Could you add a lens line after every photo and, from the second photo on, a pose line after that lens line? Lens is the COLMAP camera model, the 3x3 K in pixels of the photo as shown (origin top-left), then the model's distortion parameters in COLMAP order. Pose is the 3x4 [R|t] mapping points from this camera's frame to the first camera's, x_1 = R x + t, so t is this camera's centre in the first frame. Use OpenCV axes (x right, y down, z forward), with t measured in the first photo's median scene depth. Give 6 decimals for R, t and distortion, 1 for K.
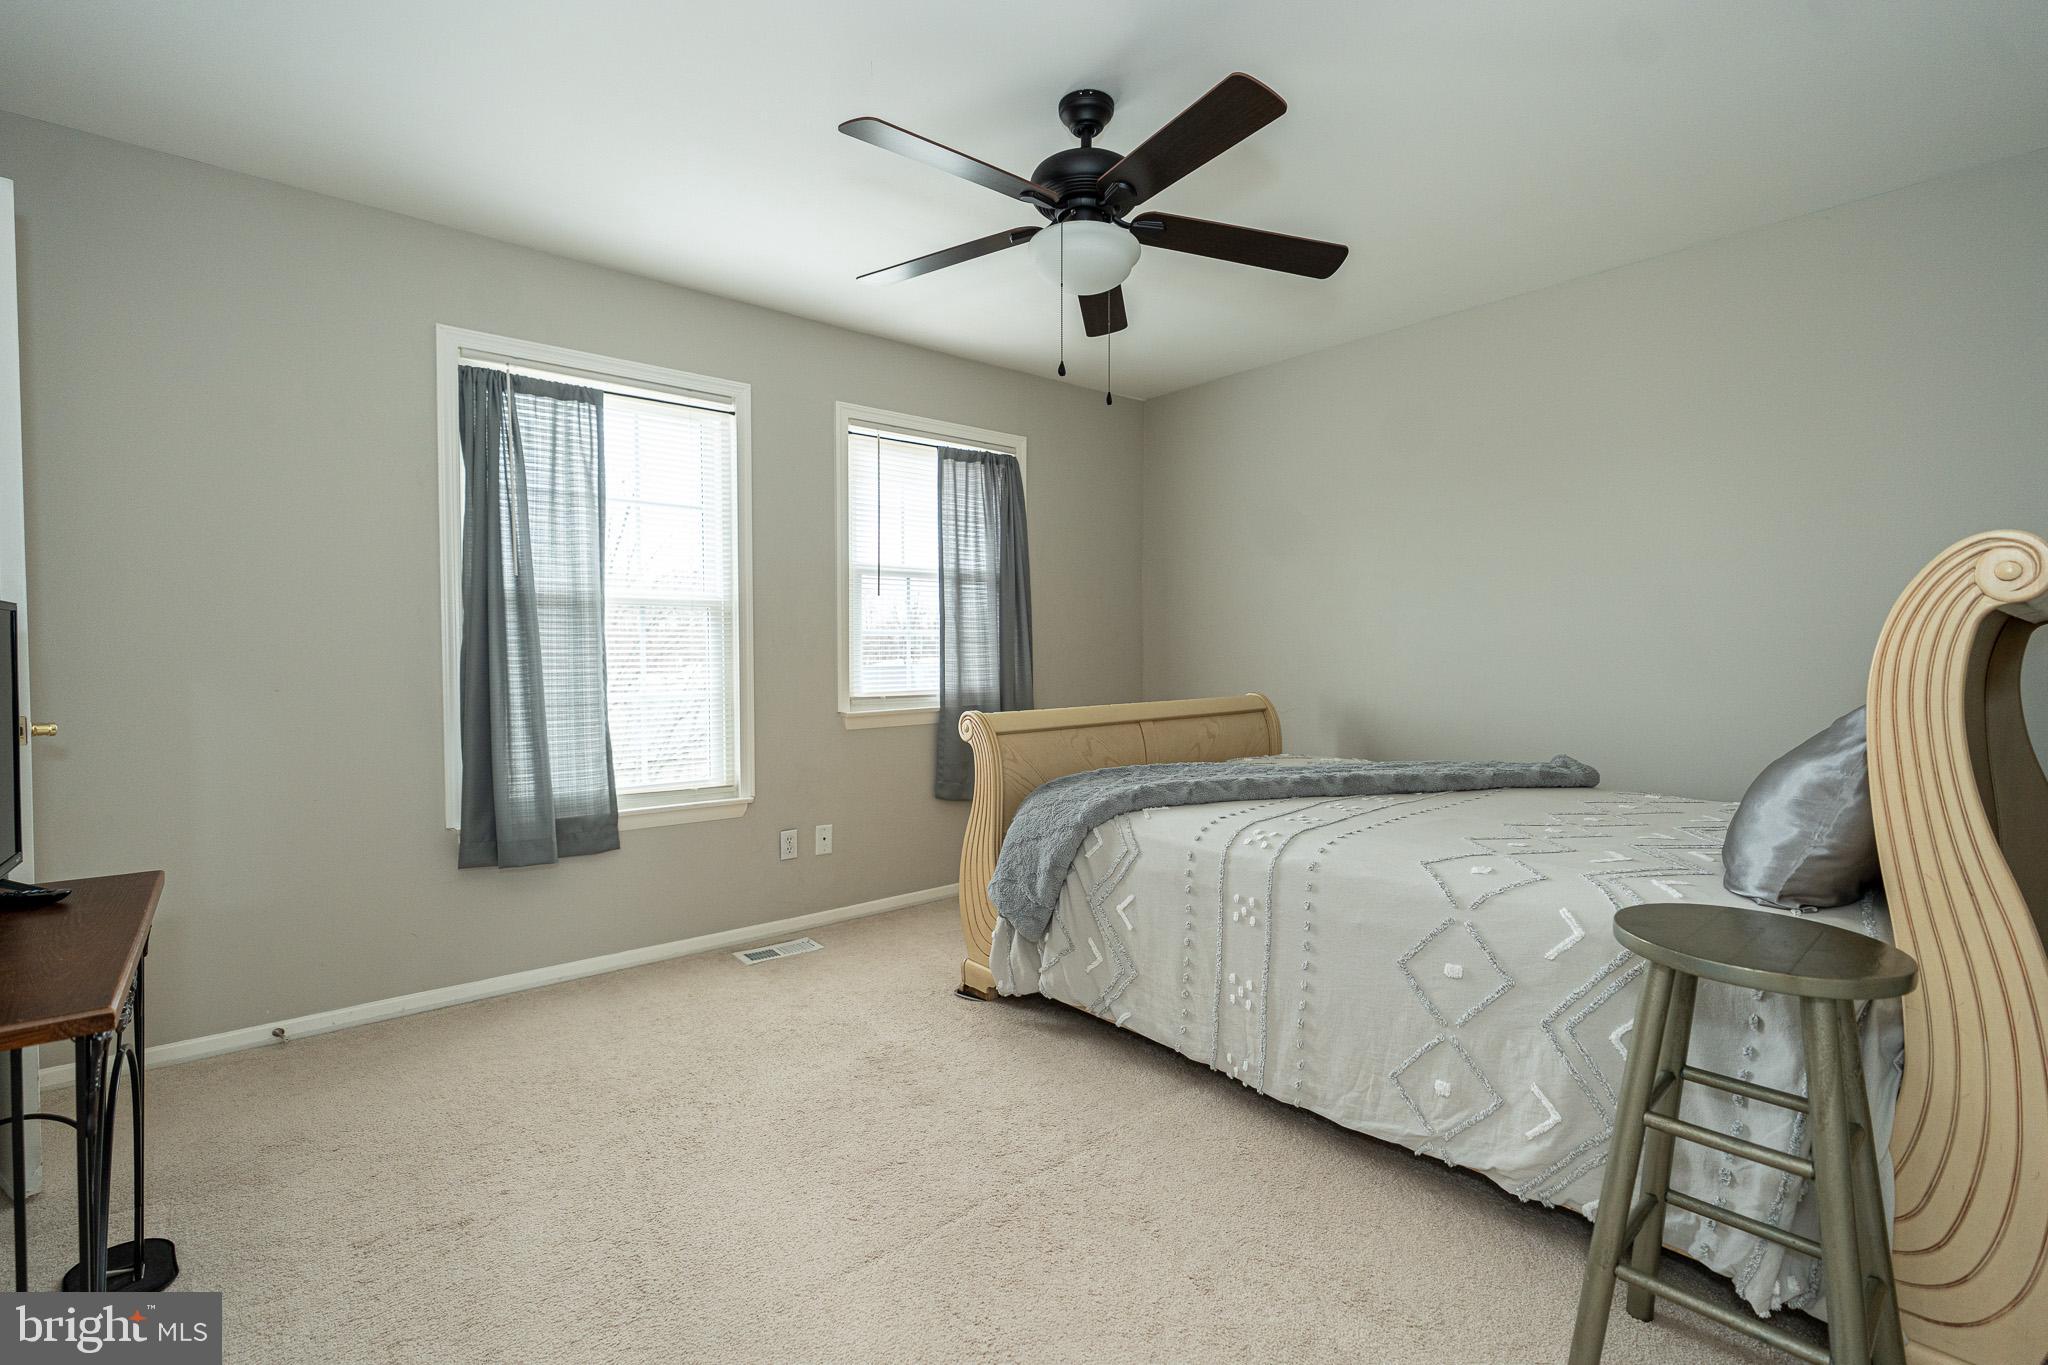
lens RADIAL K [[930.7, 0, 1031.4], [0, 930.7, 676.9], [0, 0, 1]] dist [0.000278, 0.000789]
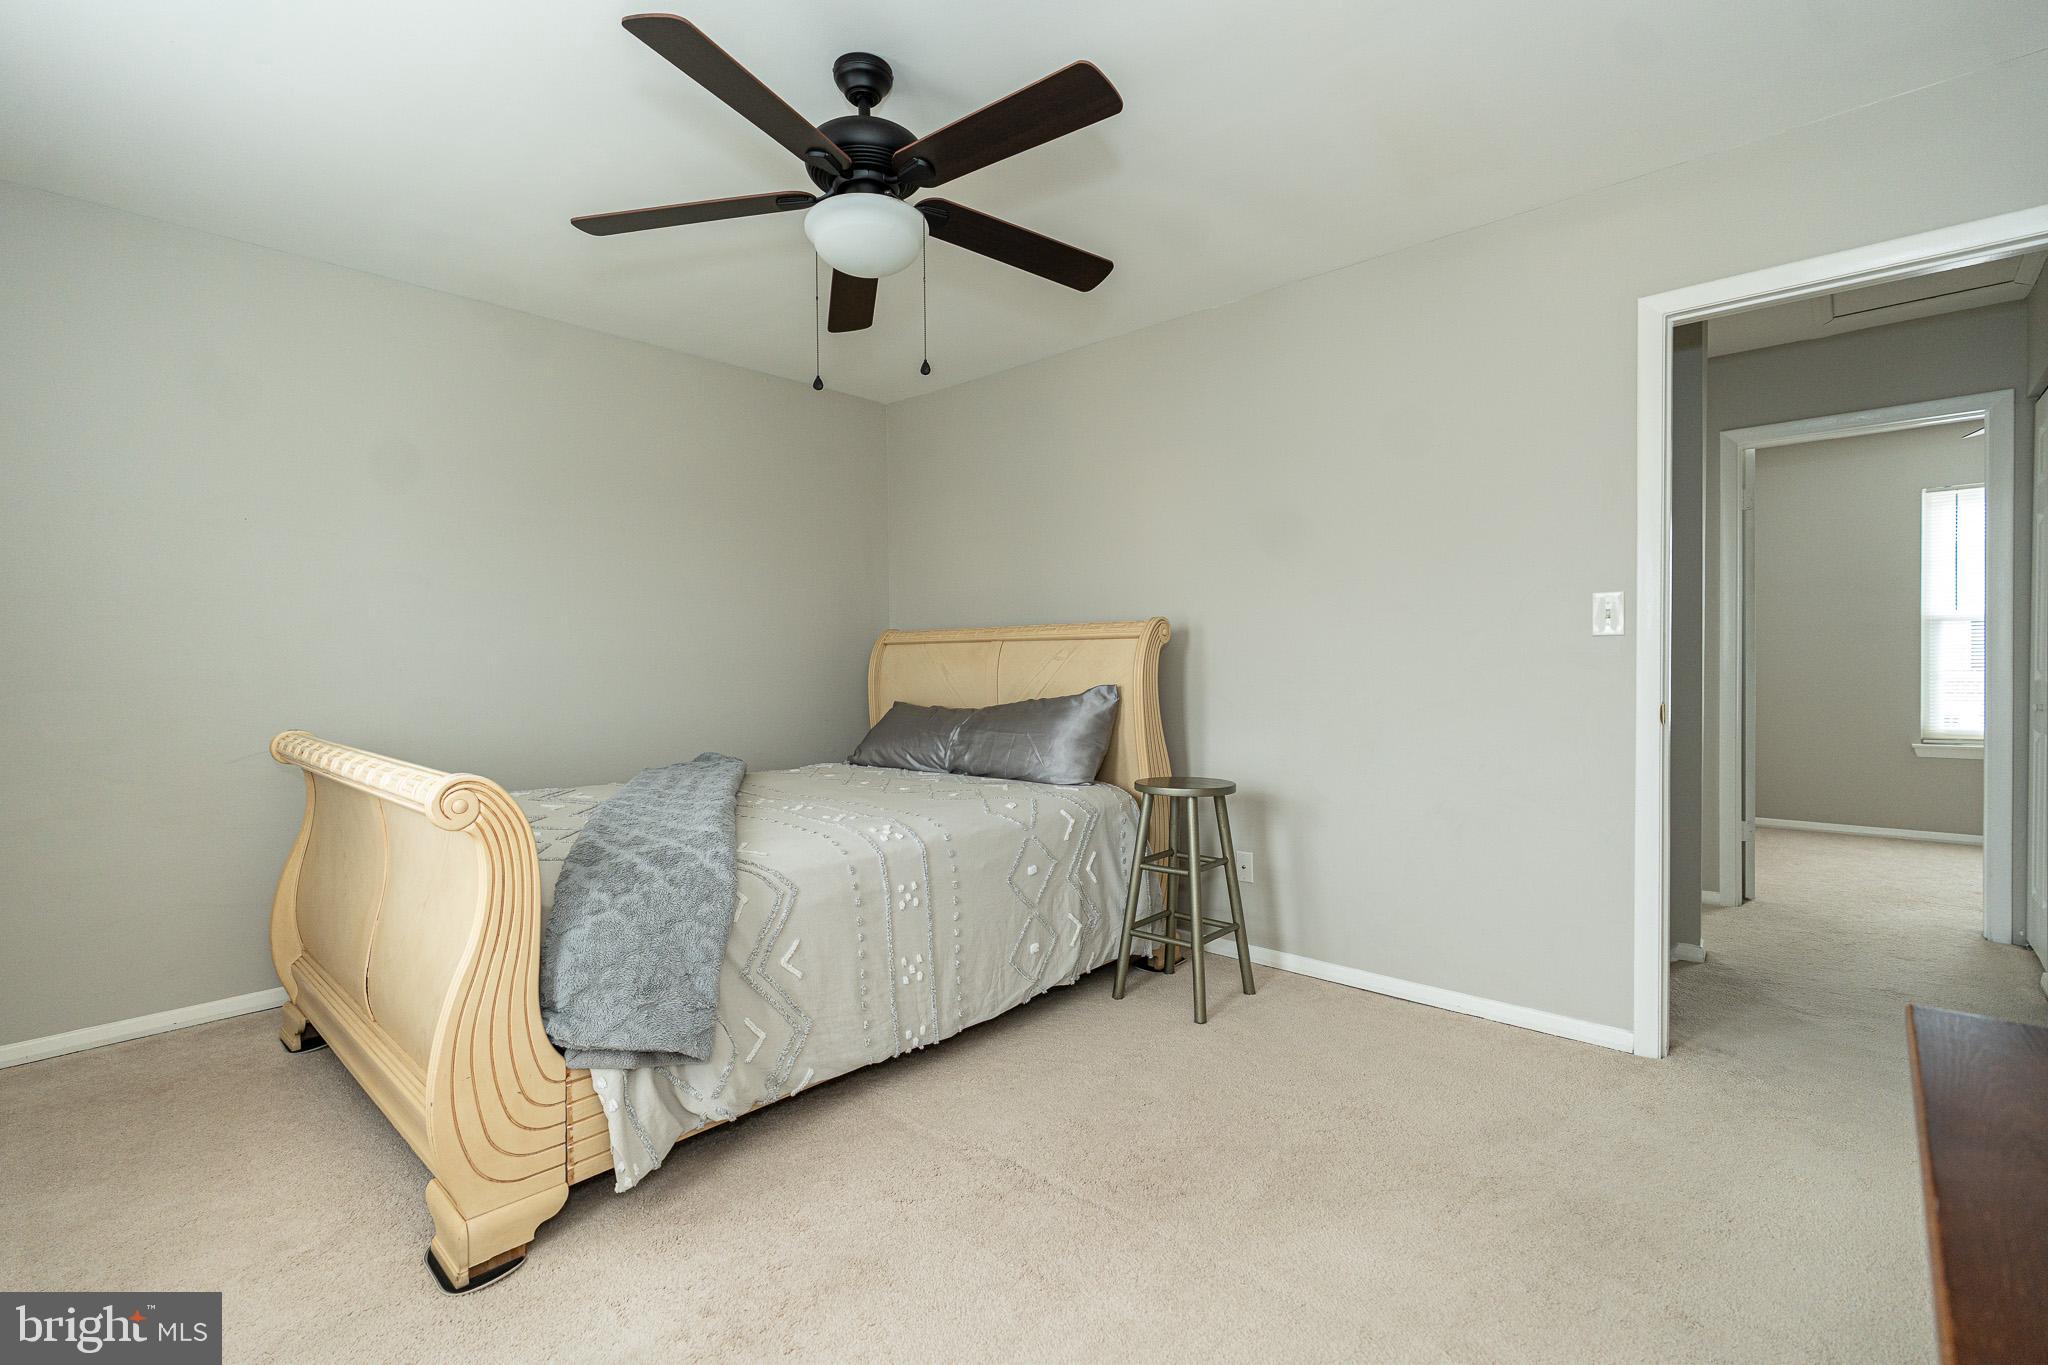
lens RADIAL K [[930.7, 0, 1031.4], [0, 930.7, 676.9], [0, 0, 1]] dist [0.000278, 0.000789]
pose [[-0.121906, -0.014611, 0.992434, -0.885162], [0.034052, 0.999241, 0.018895, -0.027896], [-0.991957, 0.036098, -0.121316, 0.971685]]
